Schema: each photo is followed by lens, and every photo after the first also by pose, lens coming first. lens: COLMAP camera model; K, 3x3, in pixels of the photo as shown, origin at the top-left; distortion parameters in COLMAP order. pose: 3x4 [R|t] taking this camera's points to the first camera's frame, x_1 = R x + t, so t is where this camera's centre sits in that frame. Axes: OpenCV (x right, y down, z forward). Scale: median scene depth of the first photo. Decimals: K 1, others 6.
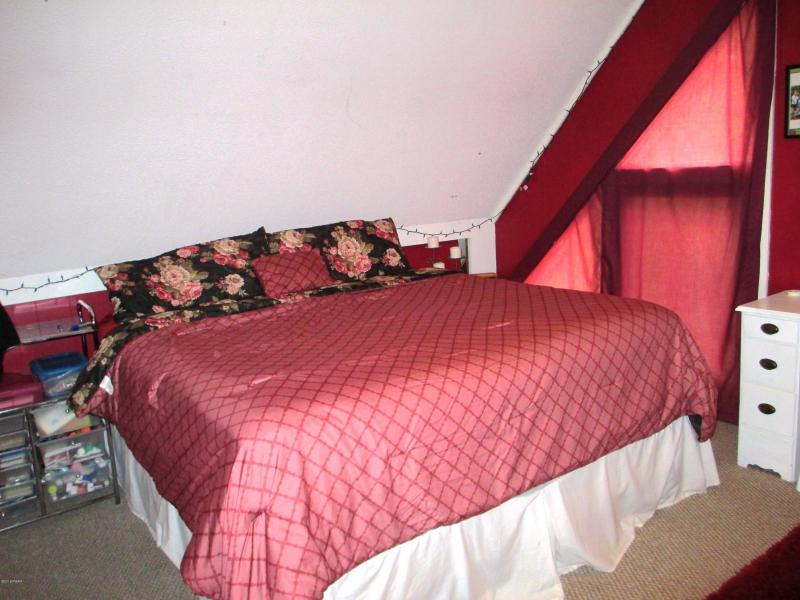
lens RADIAL K [[667.3, 0, 401.4], [0, 667.3, 295.6], [0, 0, 1]] dist [-0.061931, 0.033881]
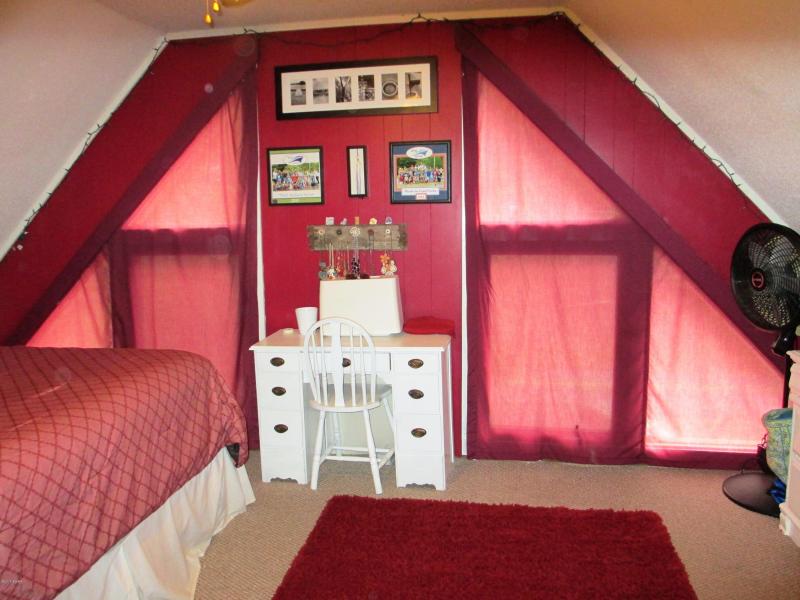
lens RADIAL K [[667.3, 0, 399.0], [0, 667.3, 305.1], [0, 0, 1]] dist [-0.061931, 0.033881]
pose [[0.709247, -0.063441, 0.702099, -0.132012], [0.110603, 0.993622, -0.021947, -0.001544], [-0.696229, 0.093220, 0.711741, -0.038570]]
